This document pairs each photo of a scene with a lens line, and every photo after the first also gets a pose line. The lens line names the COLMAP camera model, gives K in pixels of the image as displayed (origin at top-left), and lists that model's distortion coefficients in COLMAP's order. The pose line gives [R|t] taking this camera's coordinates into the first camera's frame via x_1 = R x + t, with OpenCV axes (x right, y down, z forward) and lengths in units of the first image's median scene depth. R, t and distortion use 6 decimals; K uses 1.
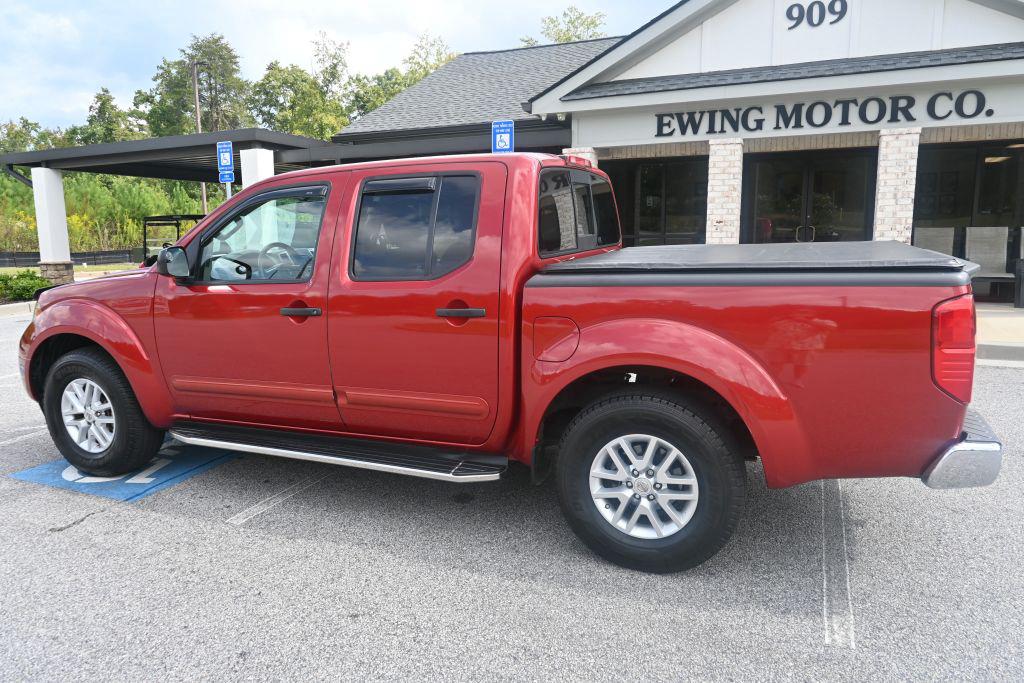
lens RADIAL K [[702.8, 0, 512.0], [0, 702.8, 342.6], [0, 0, 1]] dist [-0.002892, 0.004719]
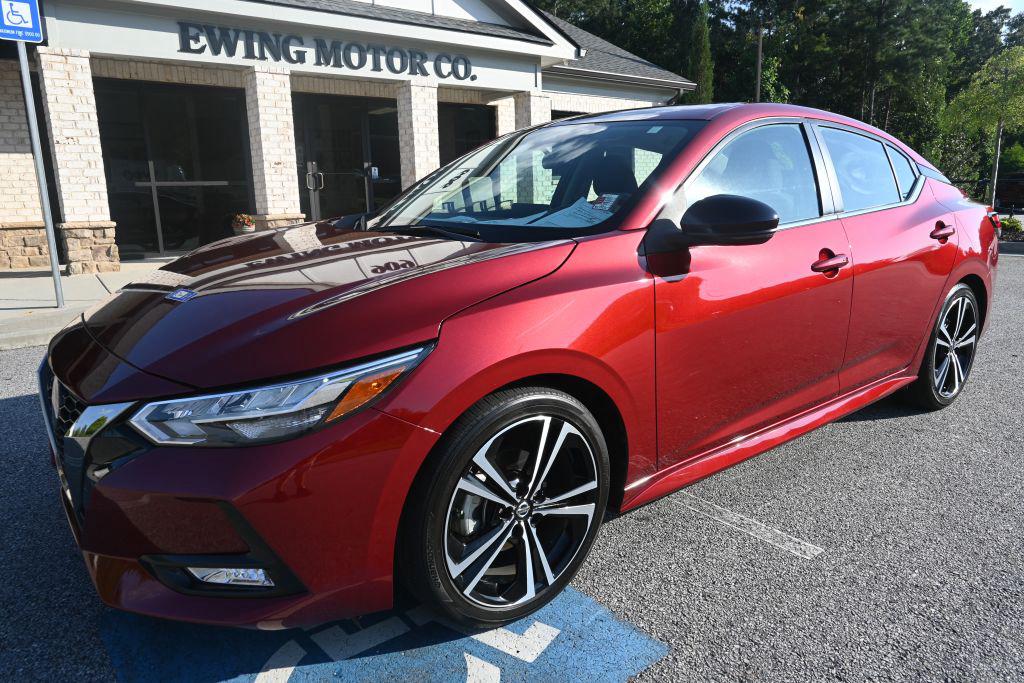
lens RADIAL K [[702.8, 0, 508.7], [0, 702.8, 340.2], [0, 0, 1]] dist [-0.002892, 0.004719]
pose [[0.454017, -0.183428, 0.871907, -0.401404], [0.154513, 0.979962, 0.125702, -0.020500], [-0.877493, 0.077651, 0.473262, 0.359864]]
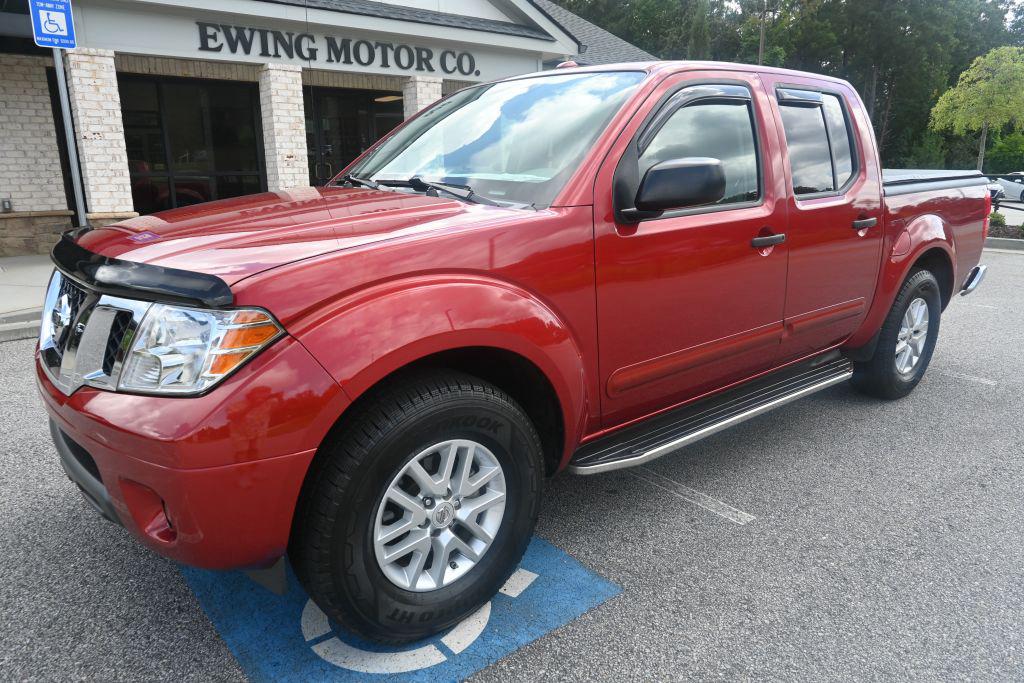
lens RADIAL K [[702.8, 0, 510.3], [0, 702.8, 340.5], [0, 0, 1]] dist [-0.002892, 0.004719]
pose [[0.456701, -0.203901, 0.865938, -0.445197], [0.143608, 0.977511, 0.154433, -0.037171], [-0.877952, 0.053826, 0.475712, 0.330124]]
